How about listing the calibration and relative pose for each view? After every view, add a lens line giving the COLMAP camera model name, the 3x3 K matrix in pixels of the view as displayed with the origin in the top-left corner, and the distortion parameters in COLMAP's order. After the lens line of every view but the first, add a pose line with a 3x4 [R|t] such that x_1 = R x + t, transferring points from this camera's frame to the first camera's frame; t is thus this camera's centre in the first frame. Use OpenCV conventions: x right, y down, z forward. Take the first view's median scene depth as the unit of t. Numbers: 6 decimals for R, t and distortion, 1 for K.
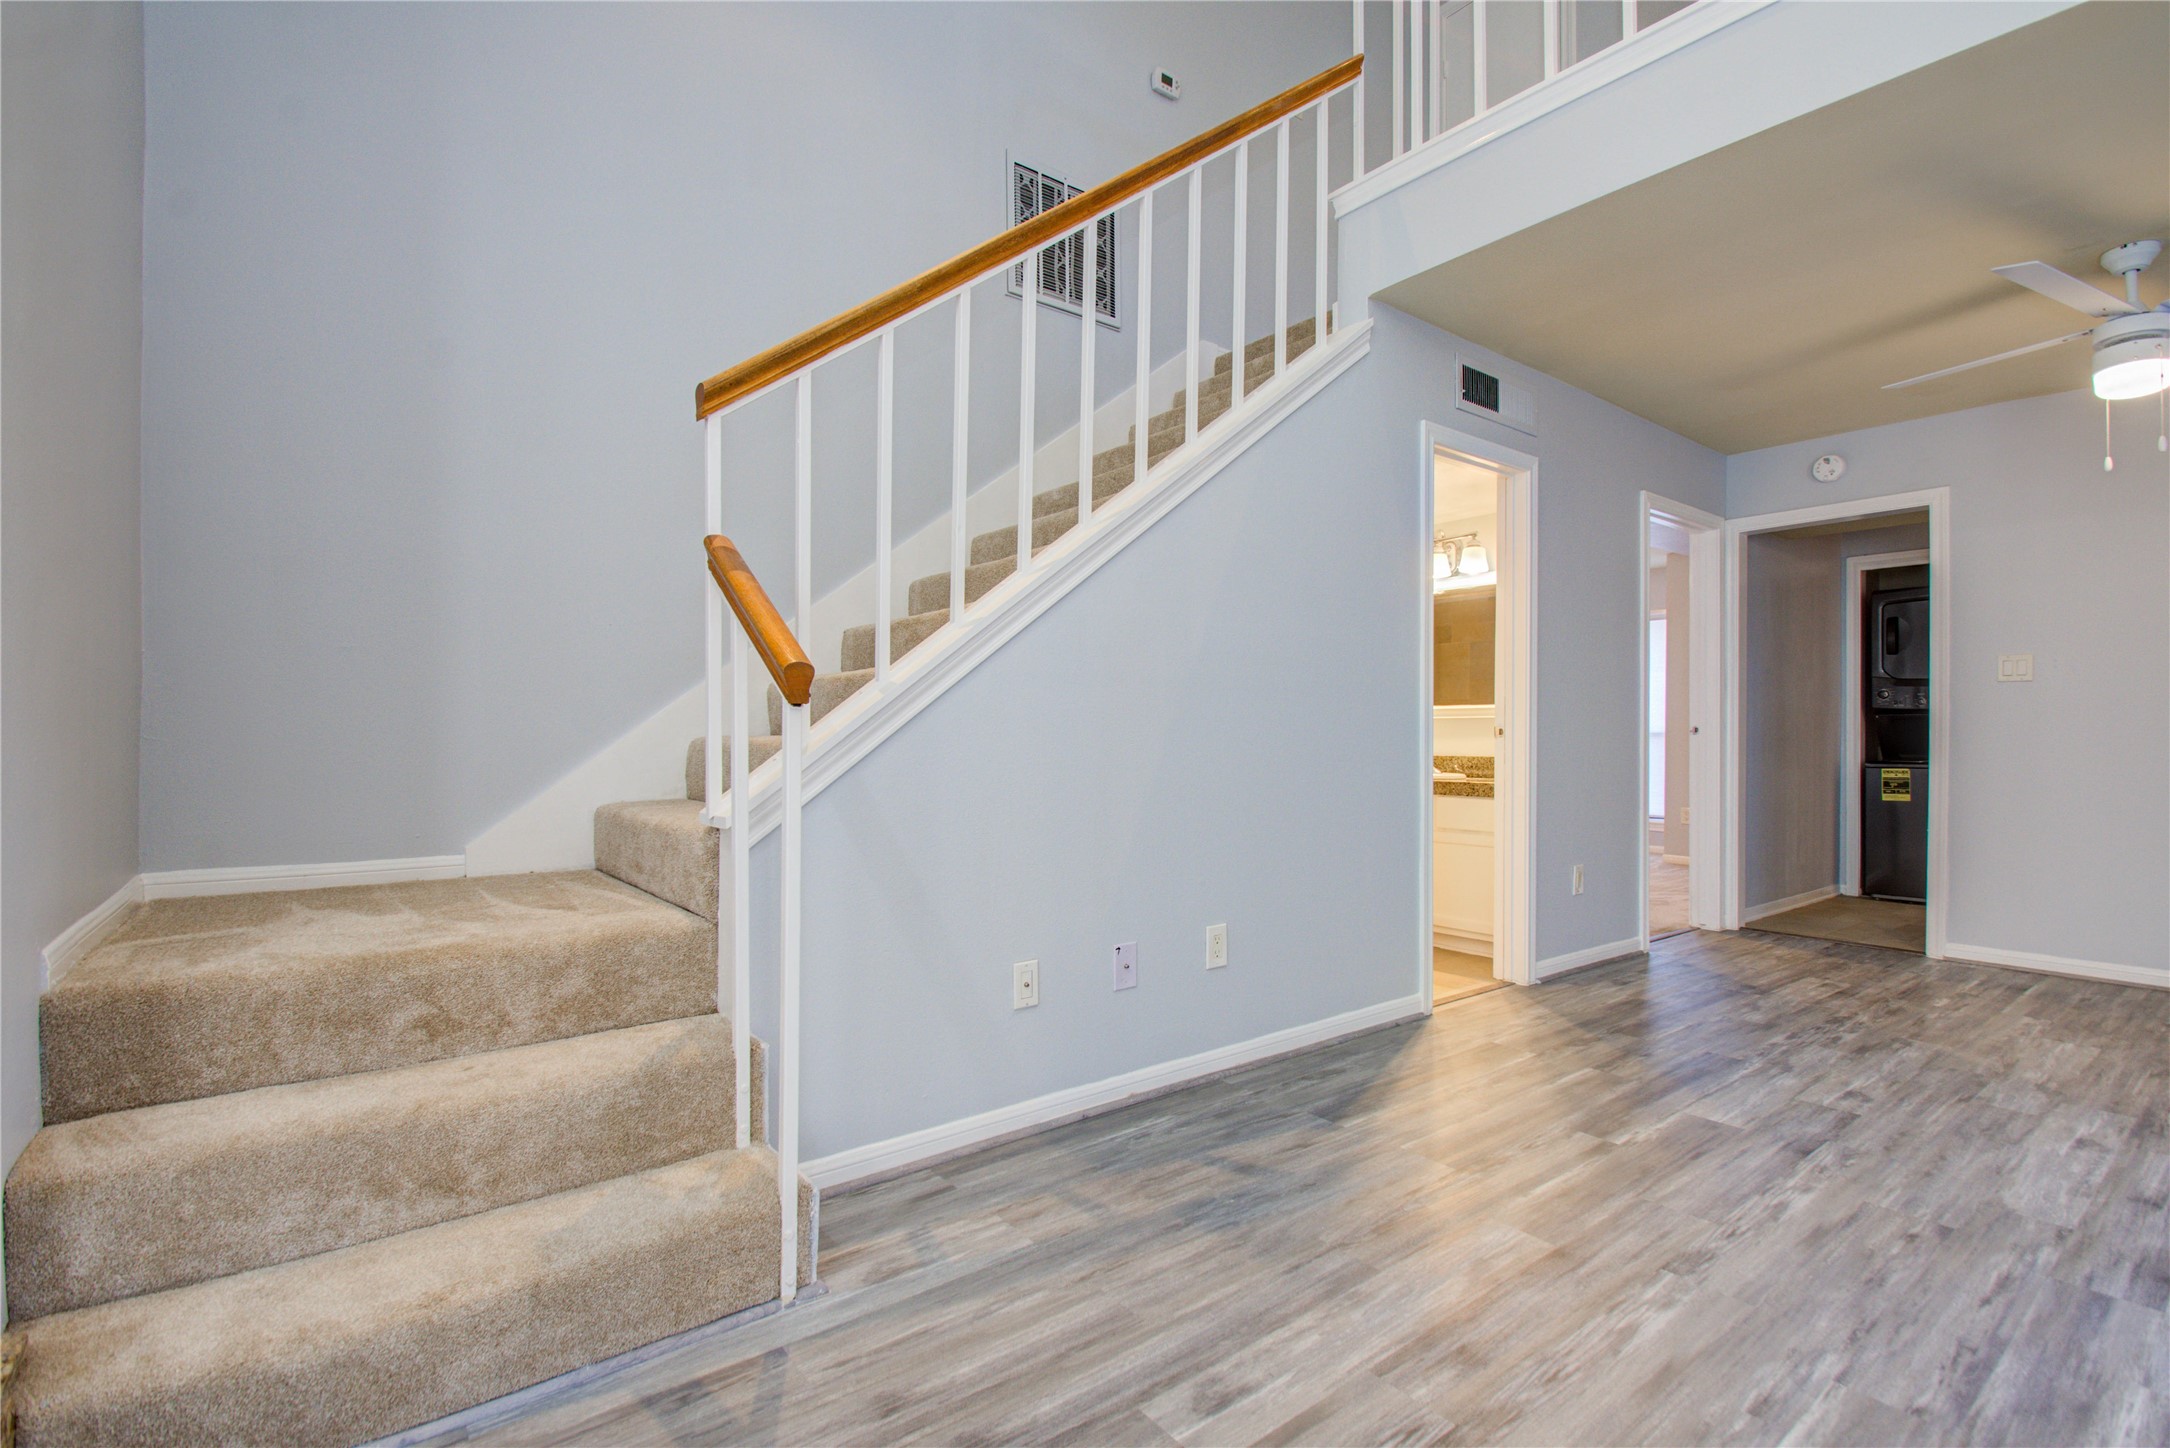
lens RADIAL K [[985.8, 0, 1085.0], [0, 985.8, 724.0], [0, 0, 1]] dist [0.020008, -0.019395]
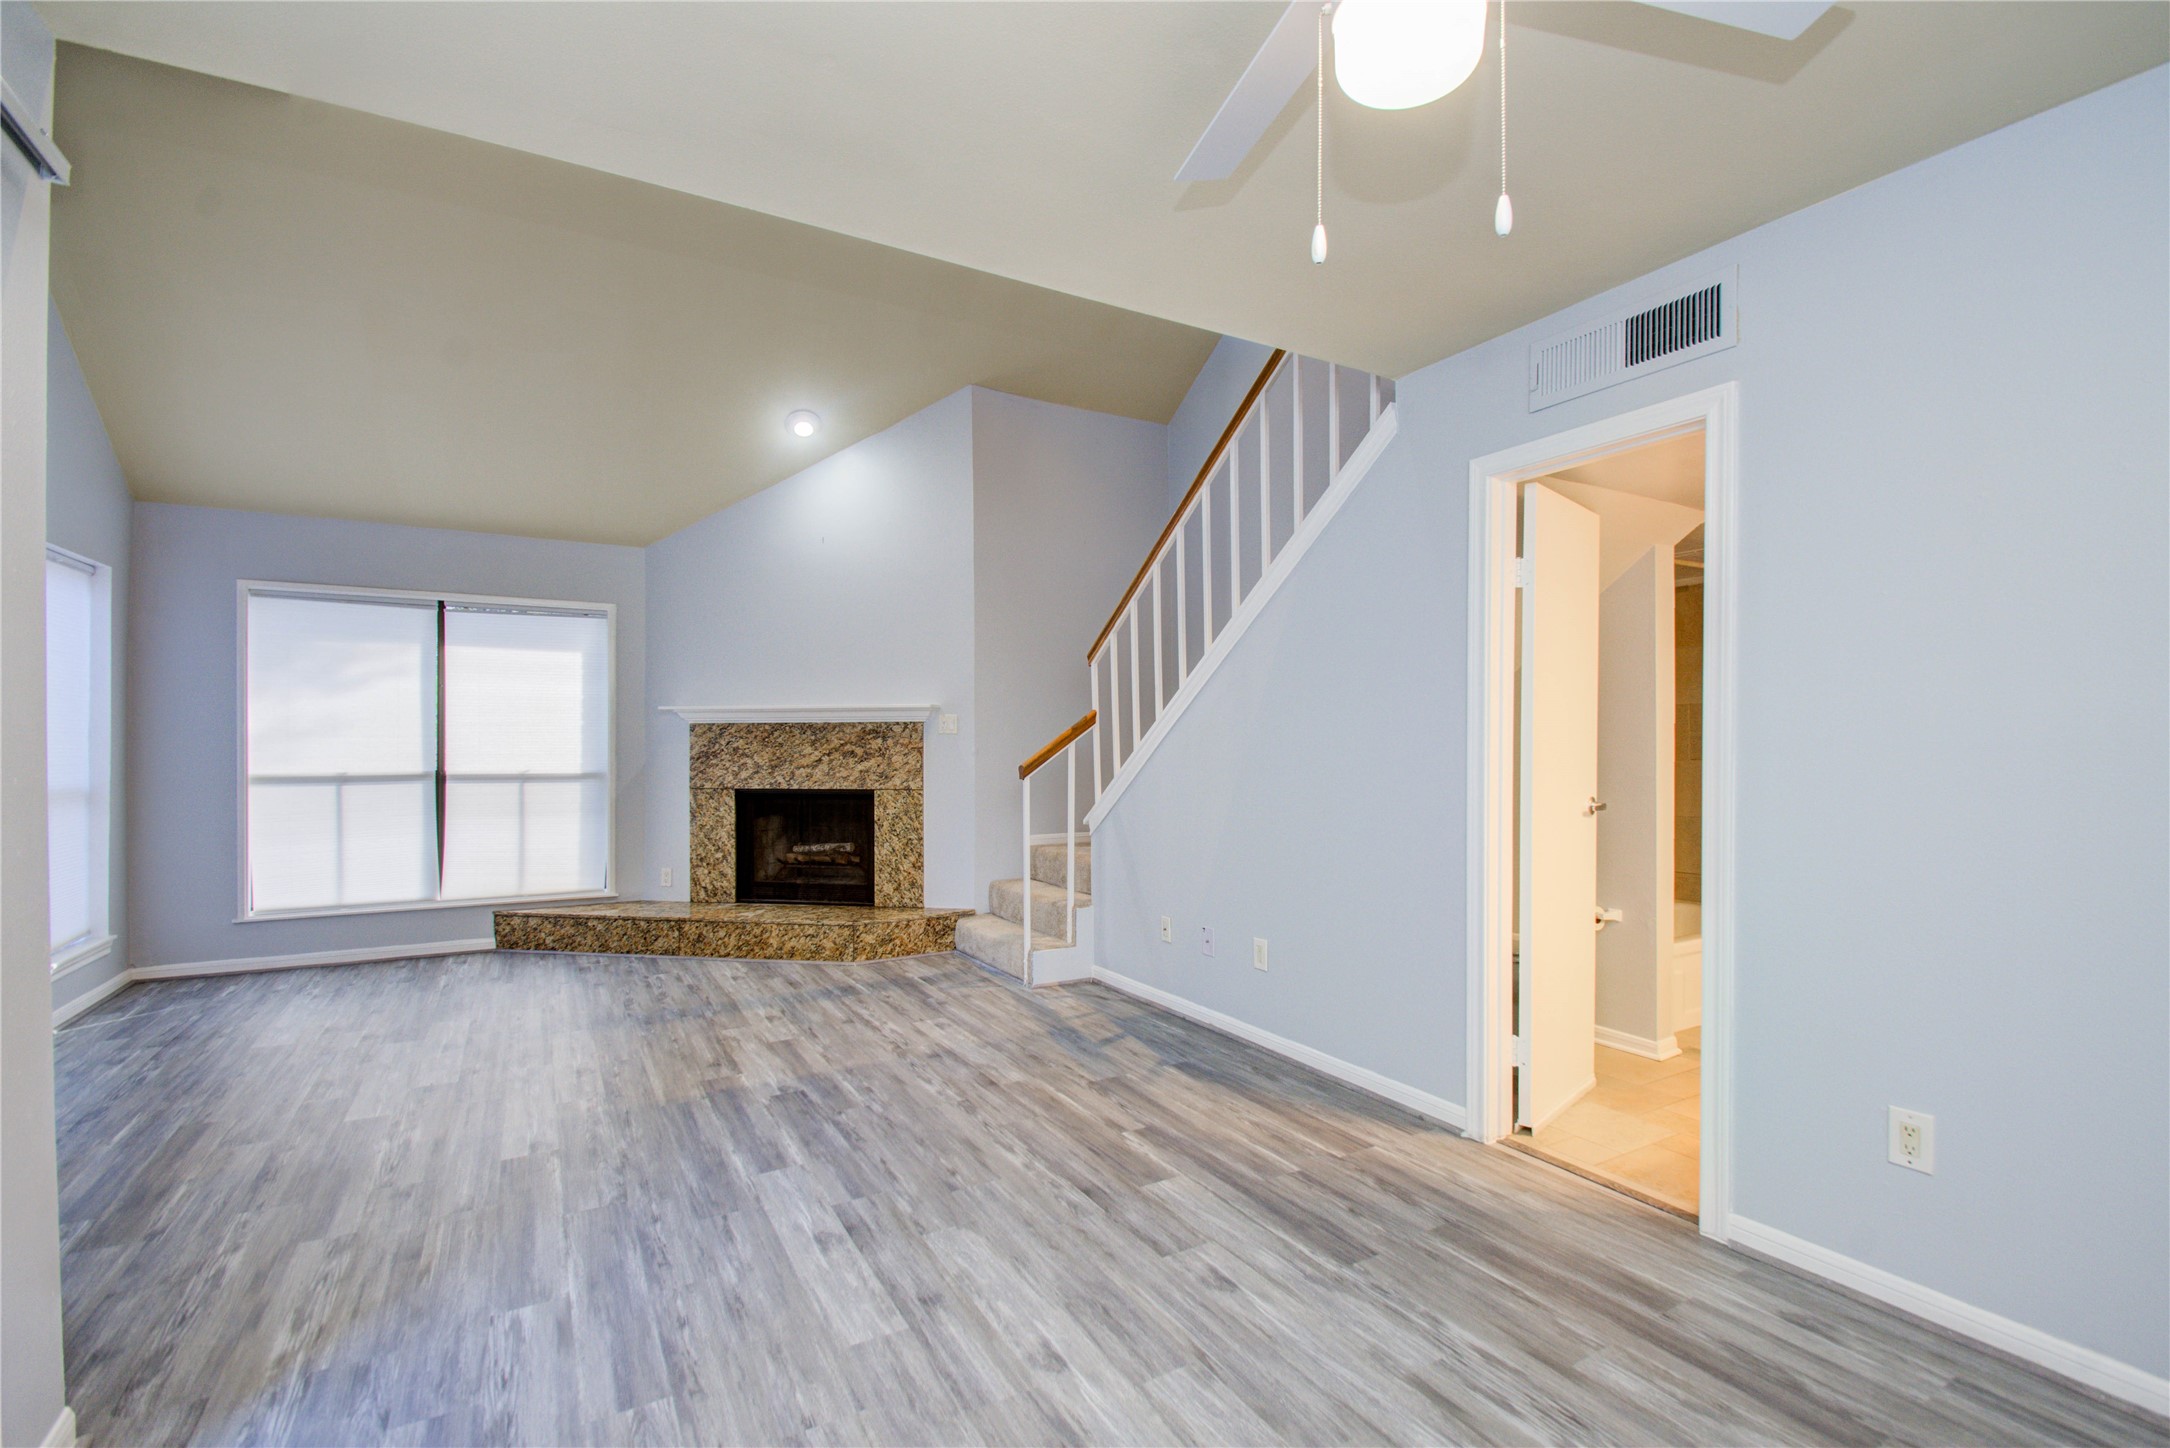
lens RADIAL K [[977.1, 0, 1091.3], [0, 977.1, 753.7], [0, 0, 1]] dist [0.019562, -0.020247]
pose [[-0.137794, 0.009767, -0.990413, 1.906798], [0.015481, 0.999850, 0.007706, -0.089474], [0.990340, -0.014270, -0.137924, 1.204260]]
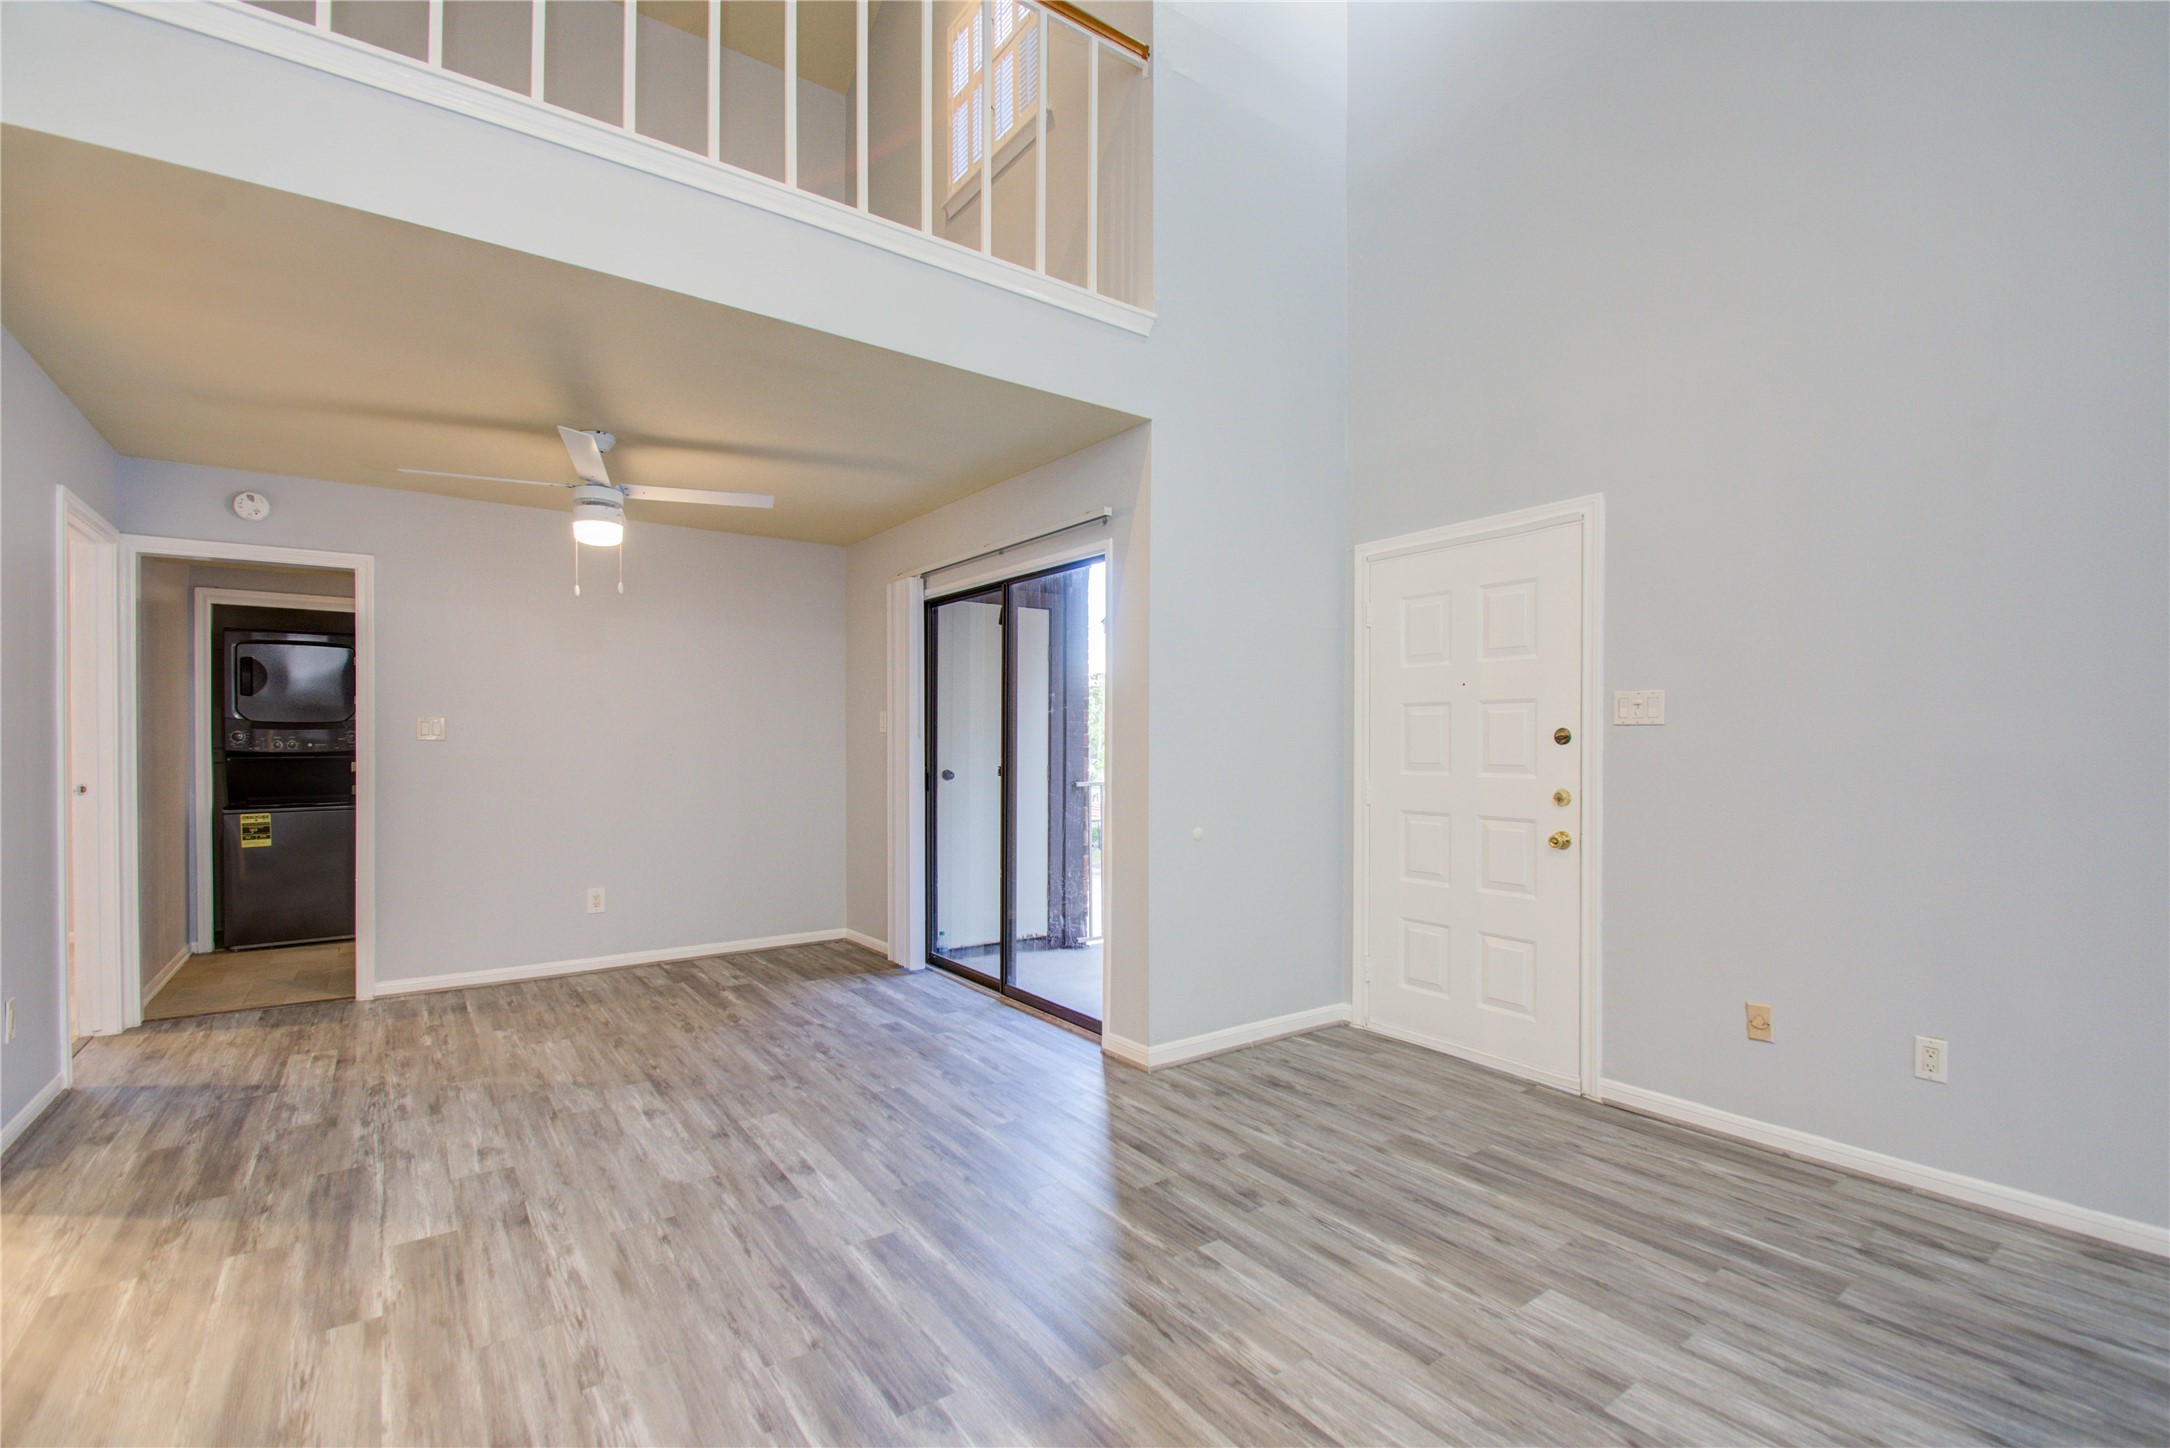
lens RADIAL K [[956.4, 0, 1119.4], [0, 956.4, 750.8], [0, 0, 1]] dist [0.015576, -0.017297]
pose [[0.007705, -0.007567, 0.999942, -0.322521], [-0.017863, 0.999811, 0.007704, -0.104372], [-0.999811, -0.017921, 0.007569, 0.360735]]
